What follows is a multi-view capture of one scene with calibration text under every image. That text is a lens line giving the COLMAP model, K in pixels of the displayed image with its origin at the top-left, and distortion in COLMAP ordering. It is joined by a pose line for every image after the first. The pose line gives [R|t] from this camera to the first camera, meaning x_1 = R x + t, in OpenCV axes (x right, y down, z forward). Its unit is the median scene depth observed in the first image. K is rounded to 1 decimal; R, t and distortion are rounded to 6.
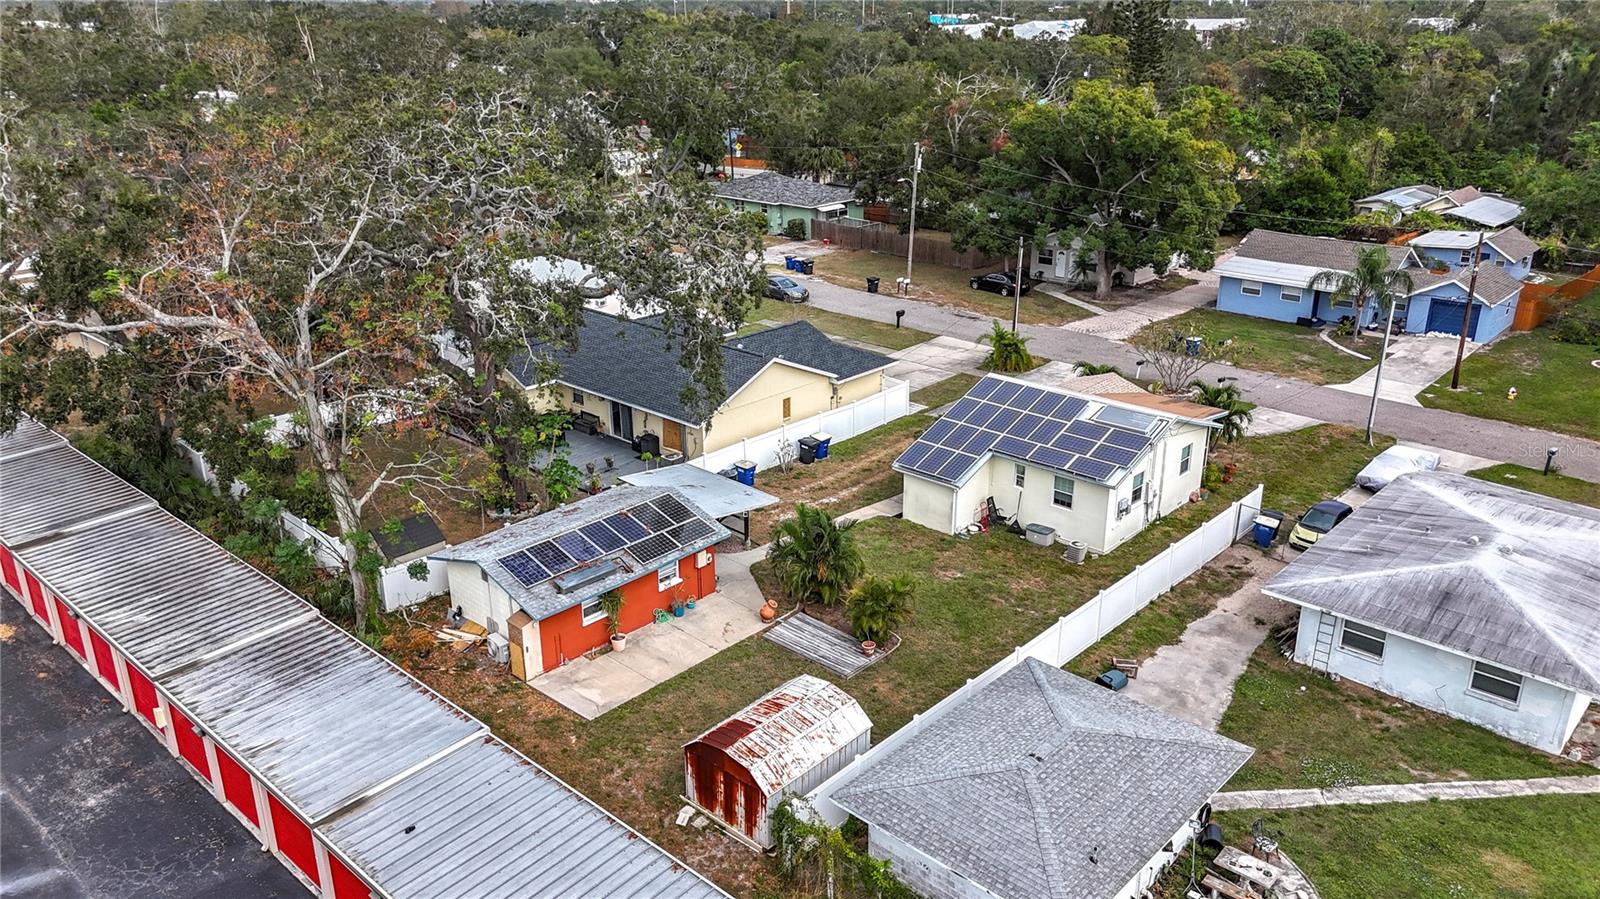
lens RADIAL K [[1180.1, 0, 800.0], [0, 1180.1, 449.5], [0, 0, 1]] dist [0.050142, -0.008969]
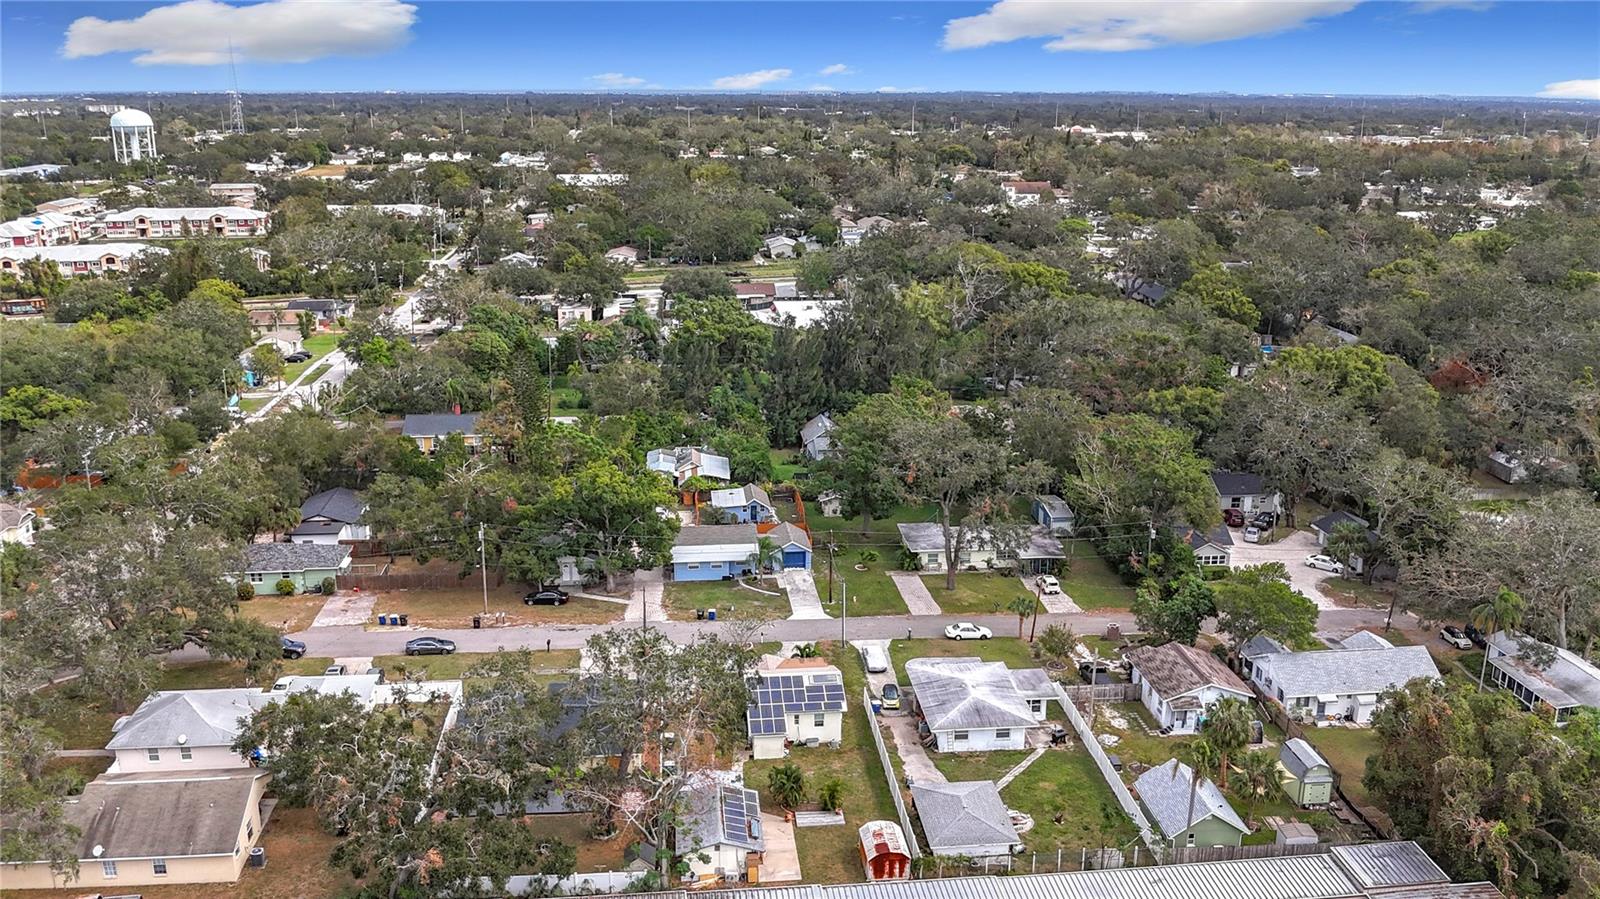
lens RADIAL K [[1315.1, 0, 800.0], [0, 1315.1, 449.5], [0, 0, 1]] dist [-0.009944, -0.005058]
pose [[0.660510, -0.196484, 0.724652, -1.519137], [0.258566, 0.965640, 0.026147, -0.539054], [-0.704890, 0.170100, 0.688619, -0.779609]]
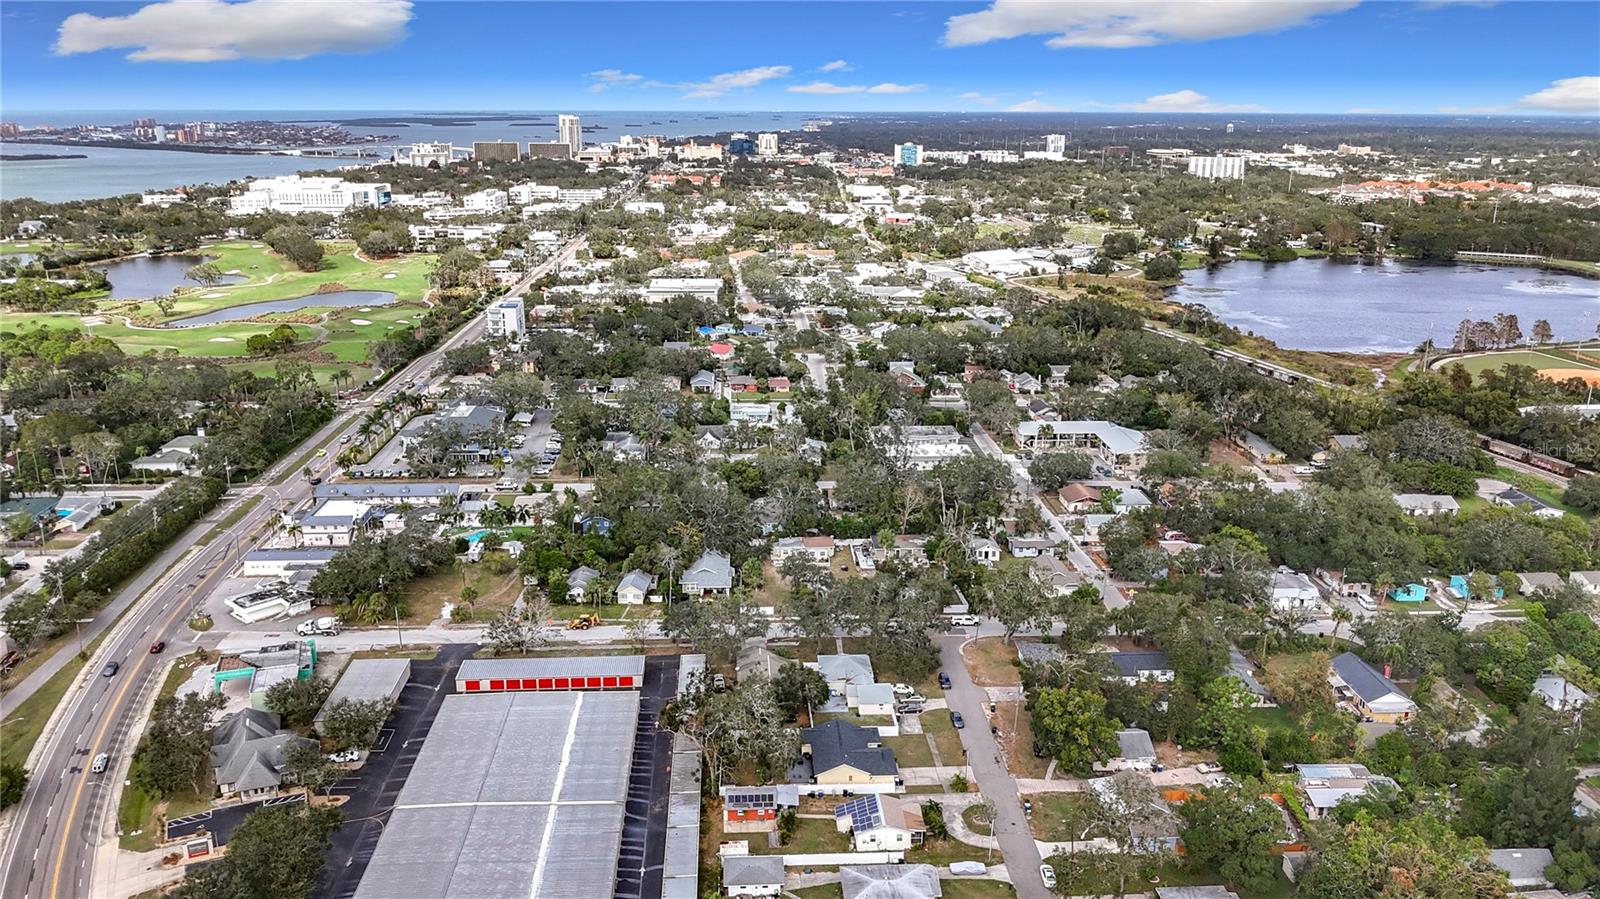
lens RADIAL K [[1262.5, 0, 800.0], [0, 1262.5, 449.5], [0, 0, 1]] dist [0.049474, -0.002028]
pose [[0.720402, 0.204041, -0.662864, 2.635349], [-0.255168, 0.966685, 0.020244, -1.233718], [0.644911, 0.154558, 0.748466, -2.473753]]
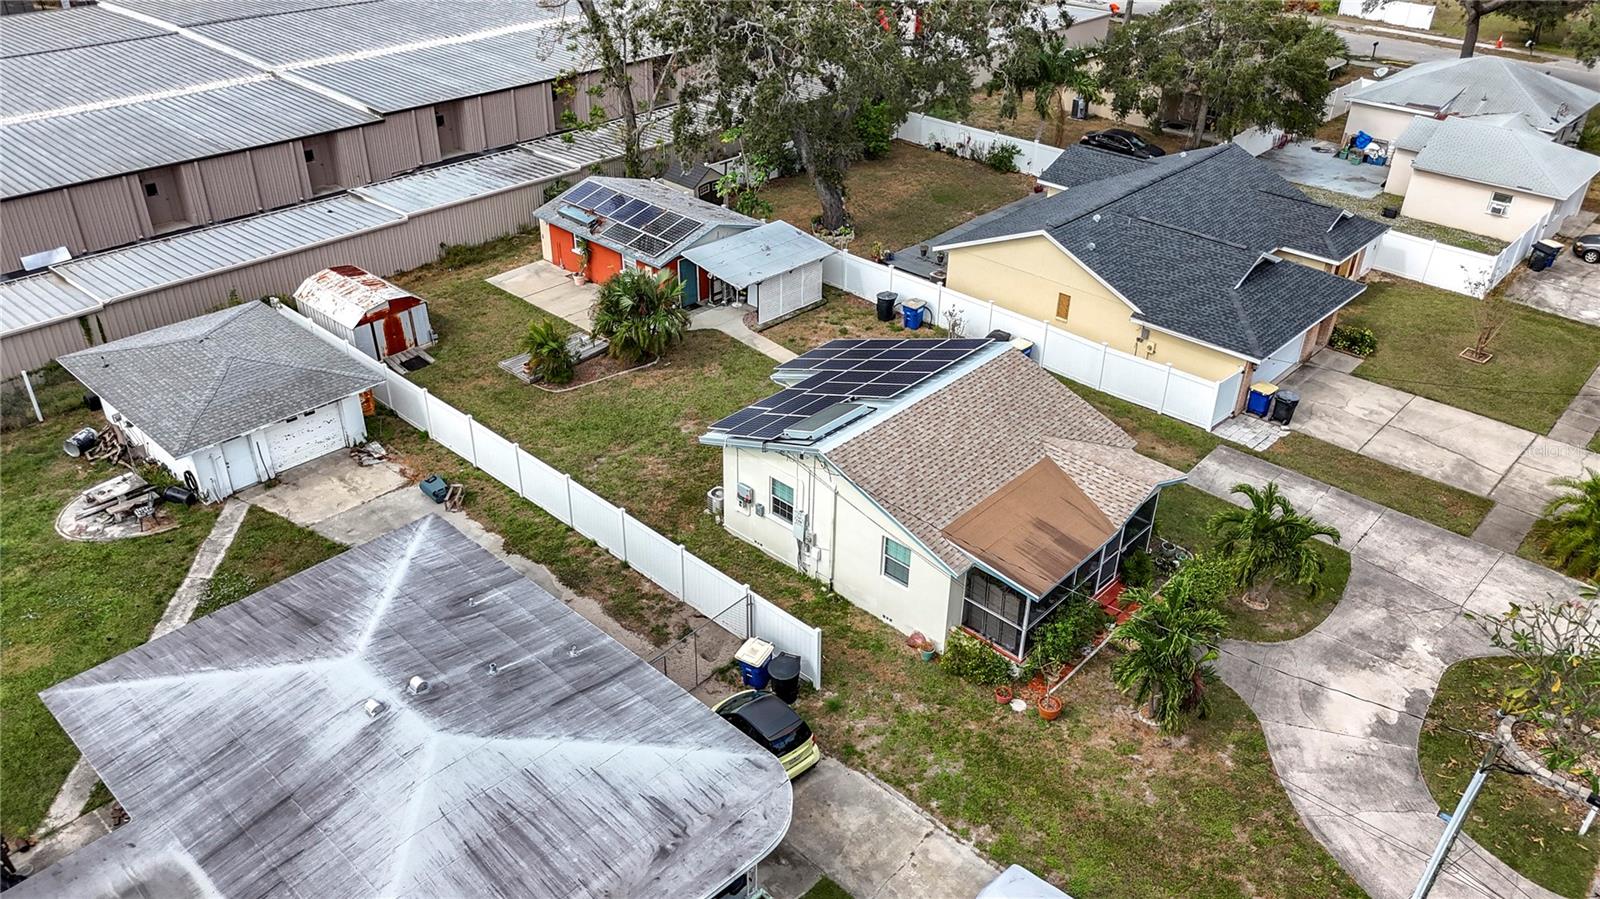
lens RADIAL K [[1180.1, 0, 800.0], [0, 1180.1, 449.5], [0, 0, 1]] dist [0.050142, -0.008969]
pose [[-0.002212, 0.518569, -0.855033, 0.885572], [-0.377174, 0.791451, 0.480983, -0.339233], [0.926140, 0.323559, 0.193840, 0.881022]]
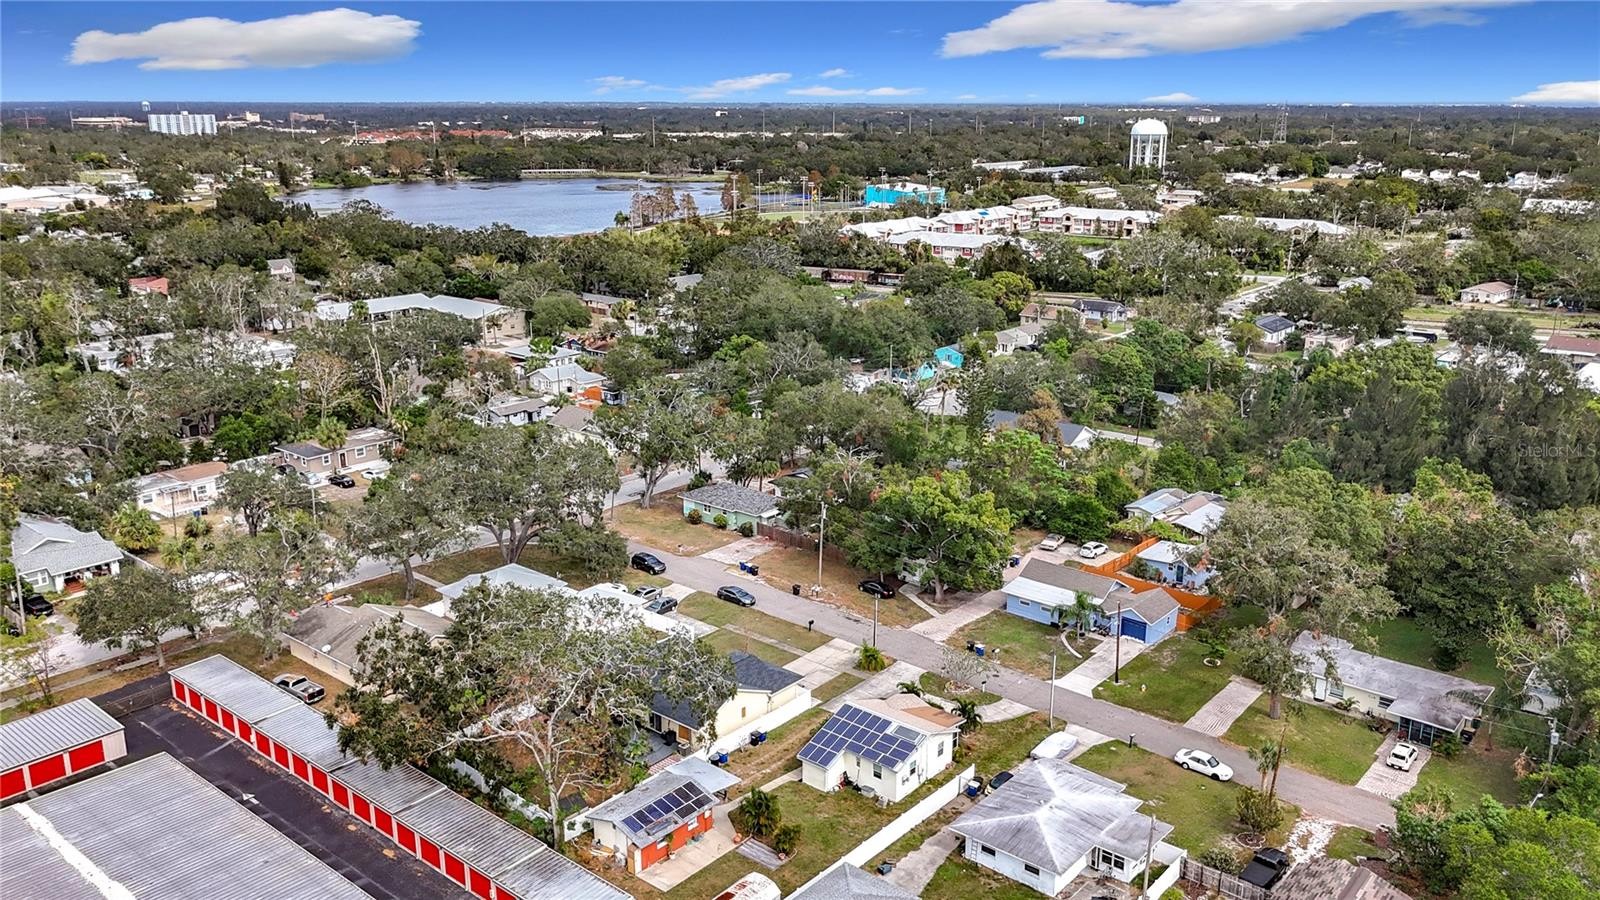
lens RADIAL K [[1262.5, 0, 800.0], [0, 1262.5, 450.0], [0, 0, 1]] dist [0.049474, -0.002028]
pose [[0.999050, -0.005115, 0.043280, -0.007988], [0.008827, 0.996255, -0.086012, -0.342184], [-0.042678, 0.086312, 0.995354, -1.284595]]
